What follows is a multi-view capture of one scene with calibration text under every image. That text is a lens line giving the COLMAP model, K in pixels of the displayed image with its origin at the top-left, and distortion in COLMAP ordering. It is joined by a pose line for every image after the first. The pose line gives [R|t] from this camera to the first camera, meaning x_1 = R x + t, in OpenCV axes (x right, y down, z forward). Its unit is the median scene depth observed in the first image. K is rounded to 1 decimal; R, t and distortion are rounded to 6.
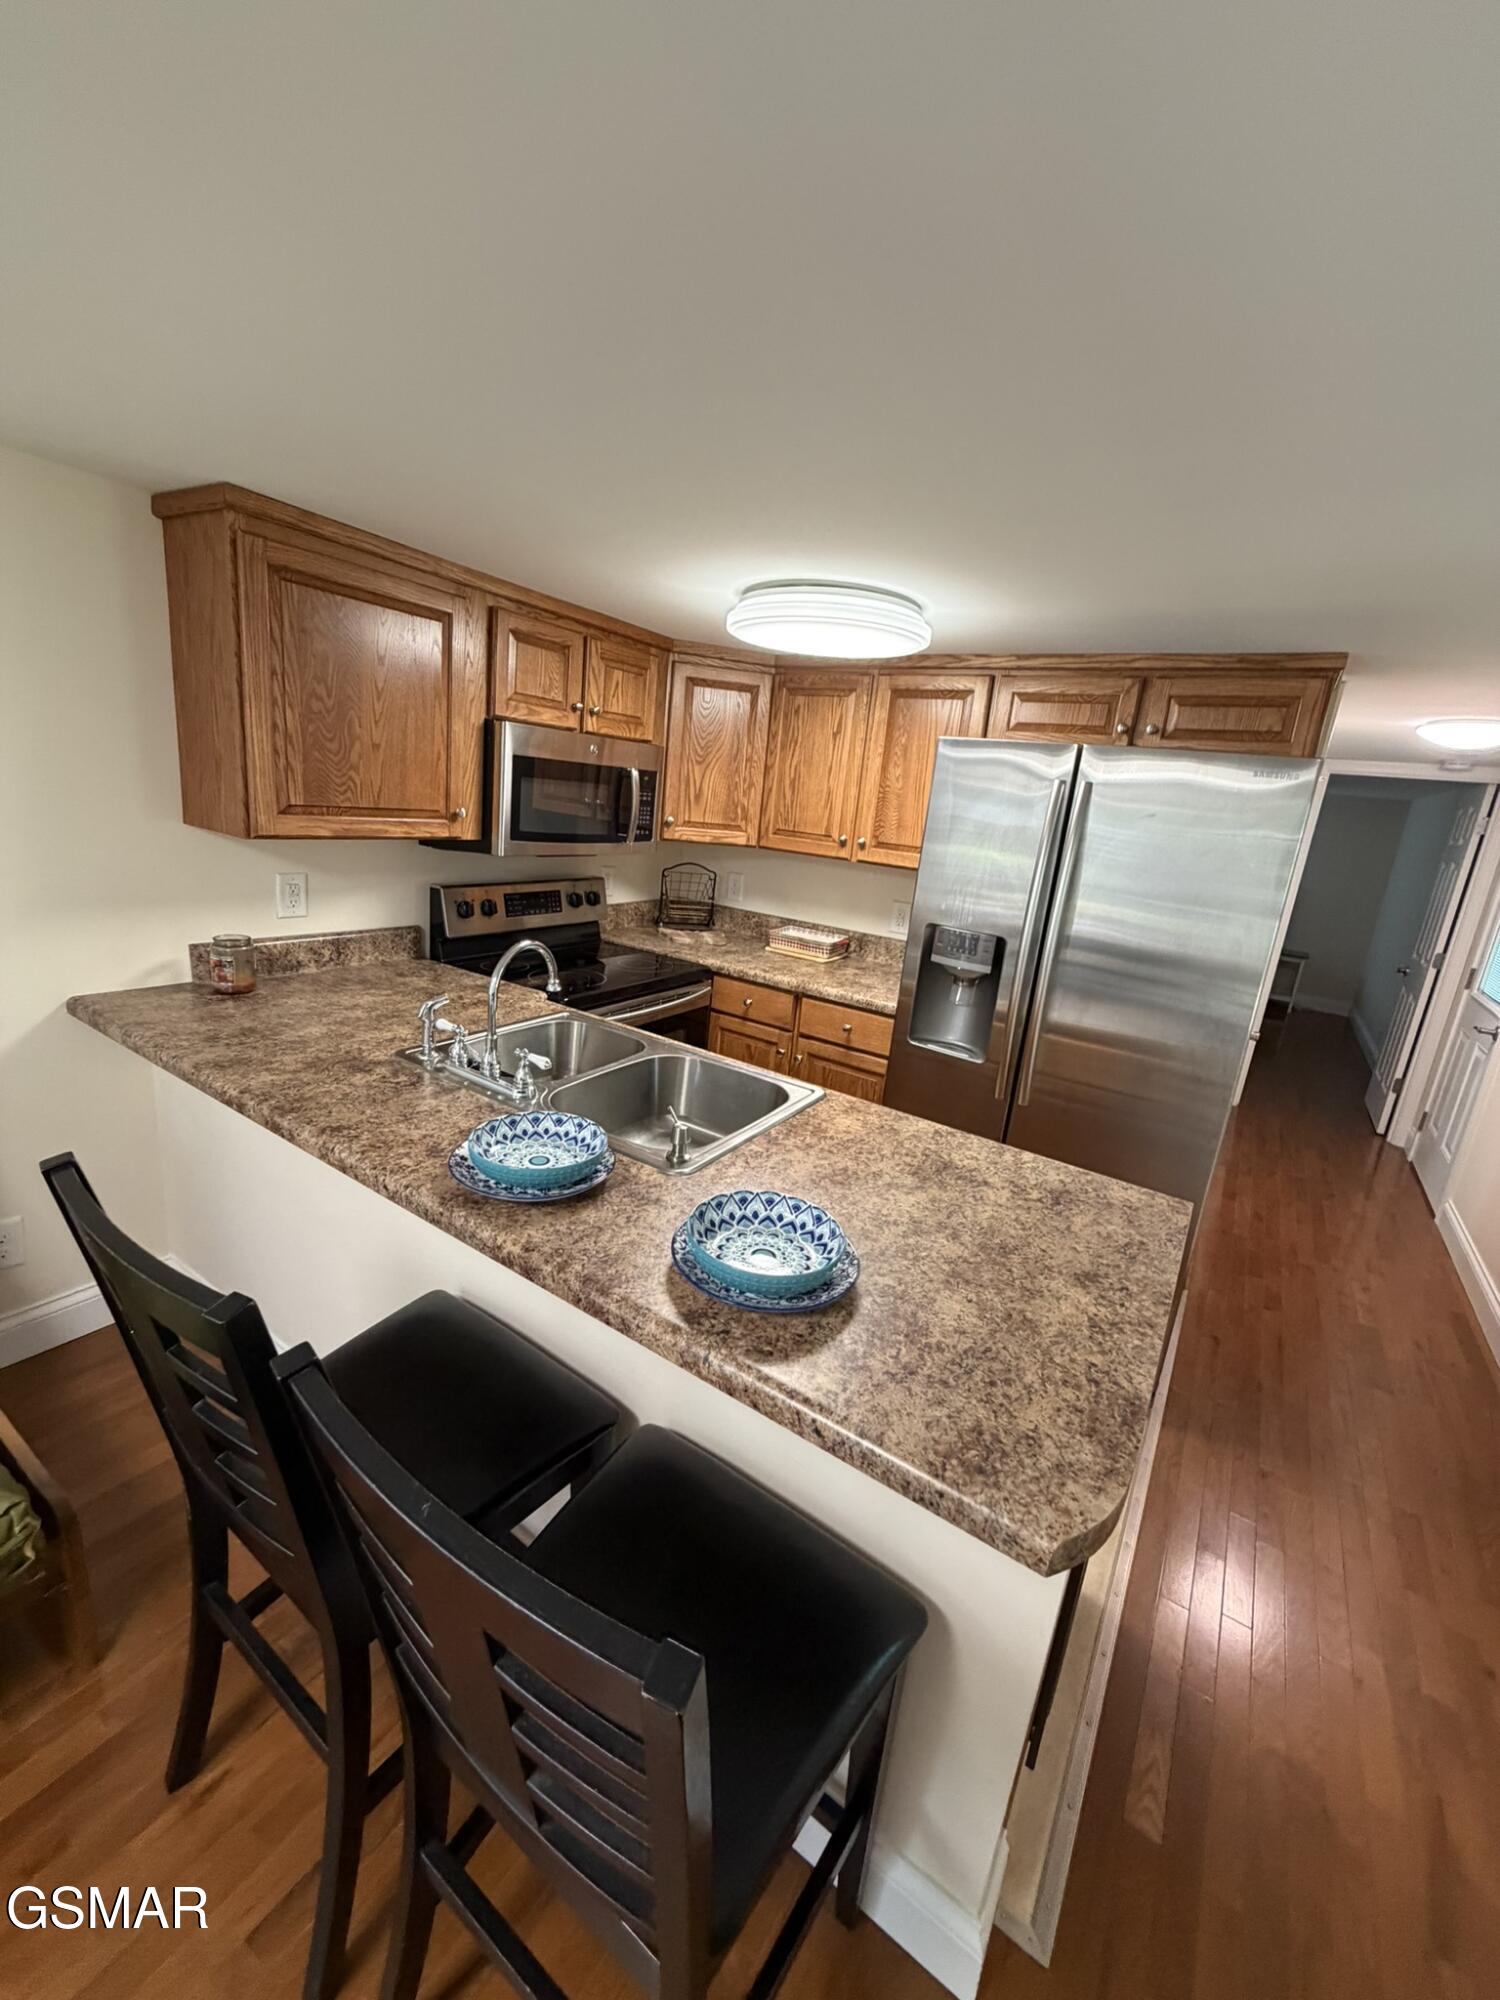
lens RADIAL K [[794.3, 0, 747.2], [0, 794.3, 983.6], [0, 0, 1]] dist [0.001022, 0.000458]
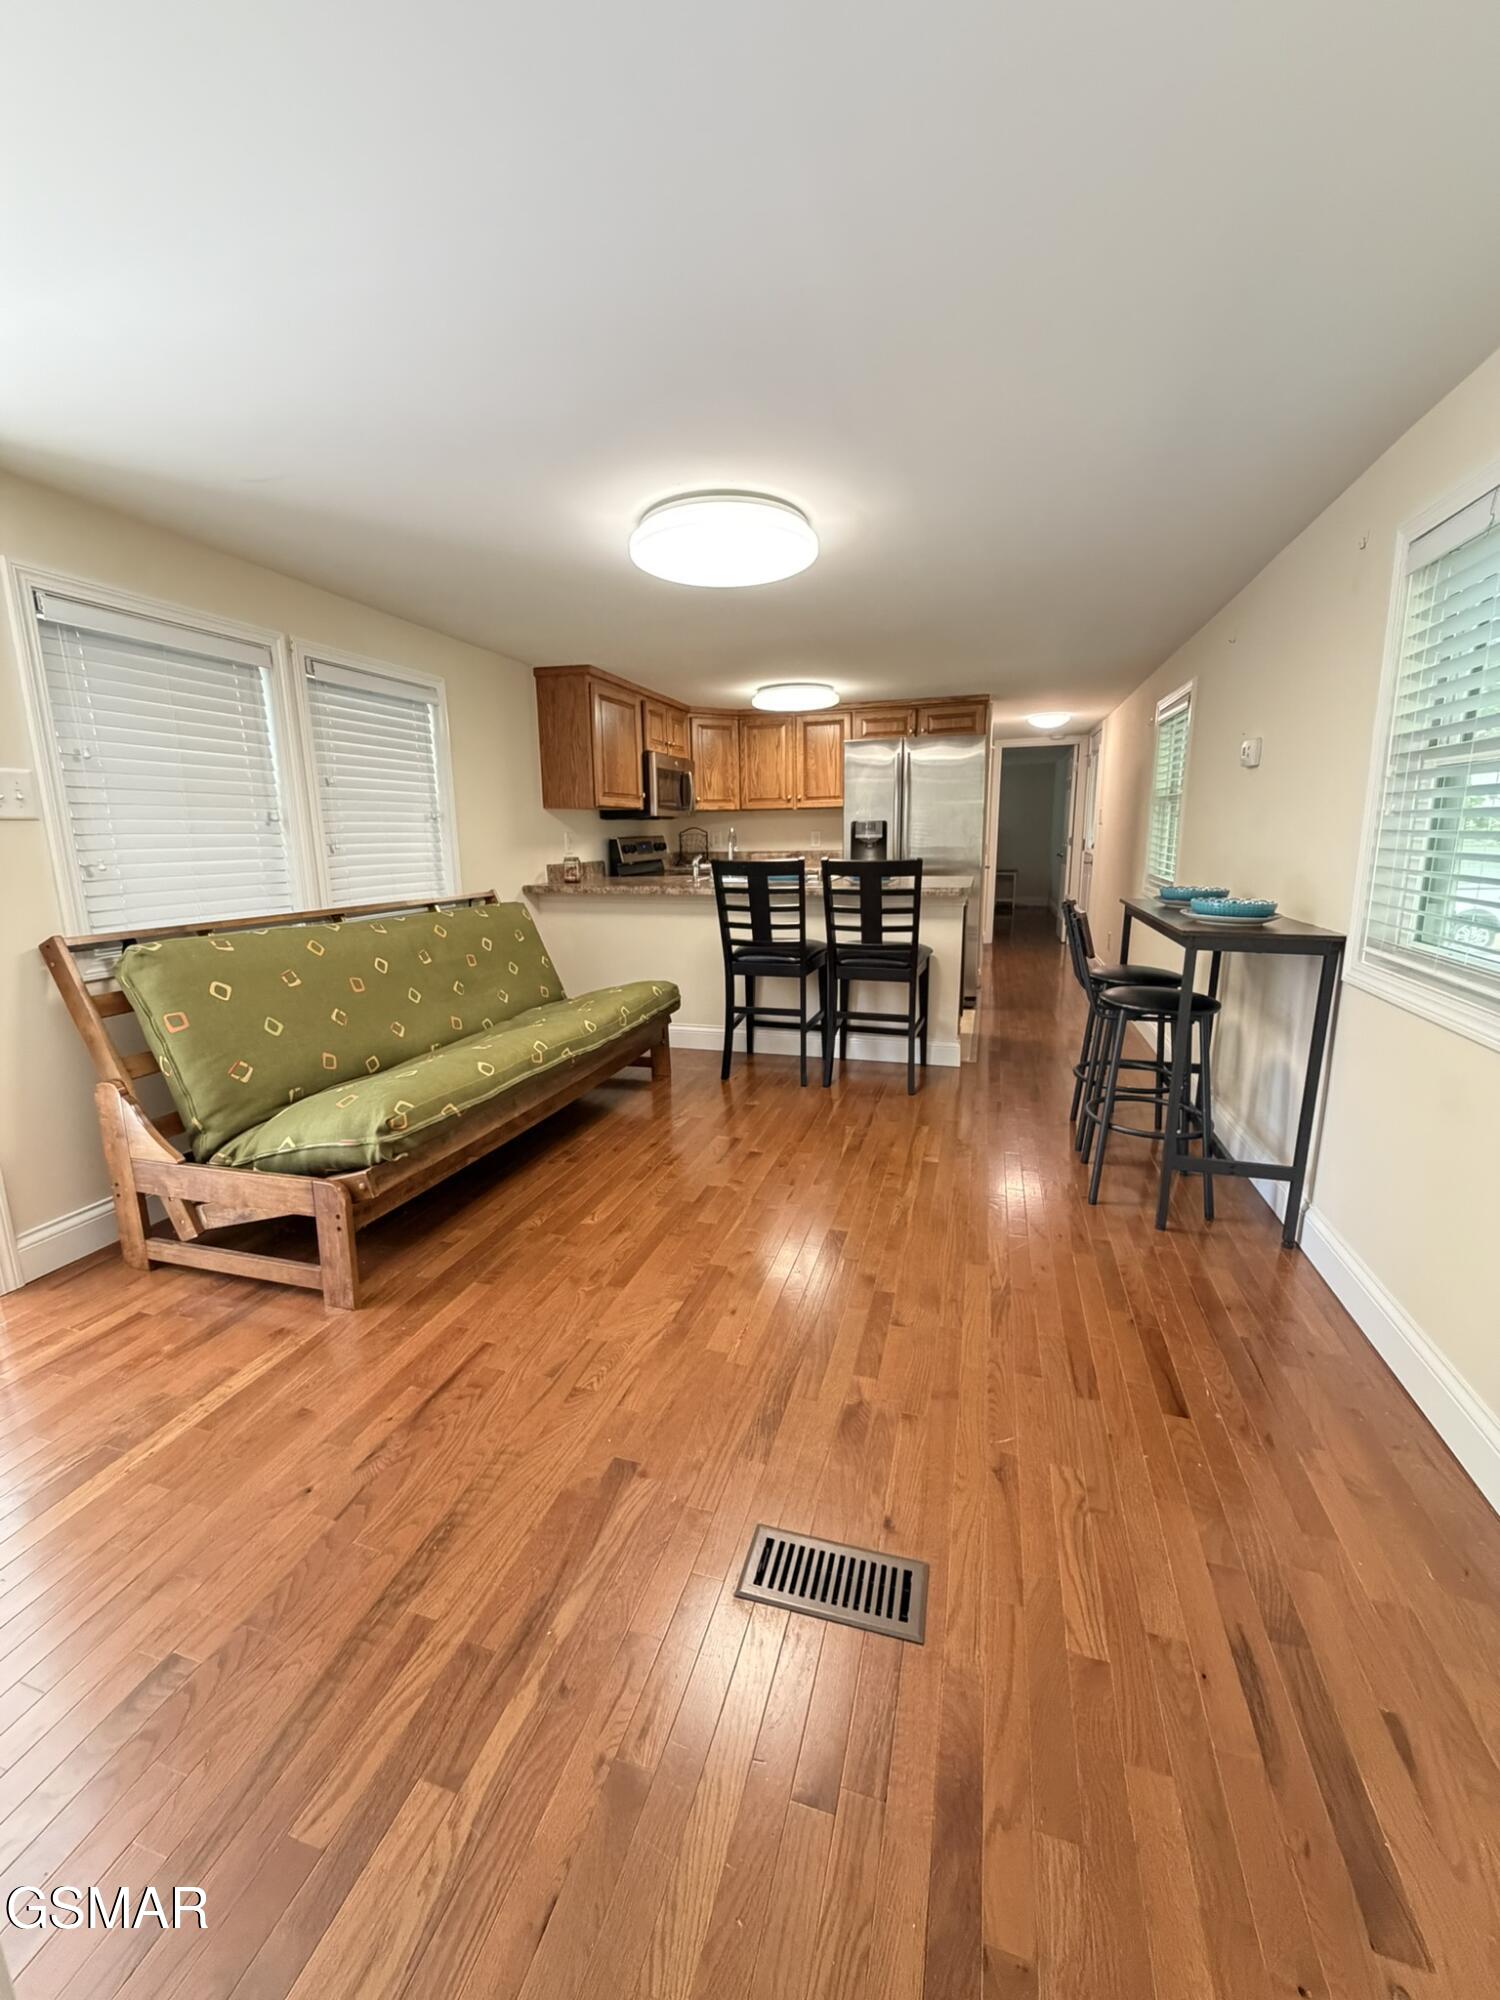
lens RADIAL K [[794.3, 0, 747.2], [0, 794.3, 983.6], [0, 0, 1]] dist [0.001022, 0.000458]
pose [[0.951244, -0.168672, 0.258235, -0.631757], [0.177873, 0.983974, -0.012513, 0.310571], [-0.251985, 0.057836, 0.966001, -0.959077]]
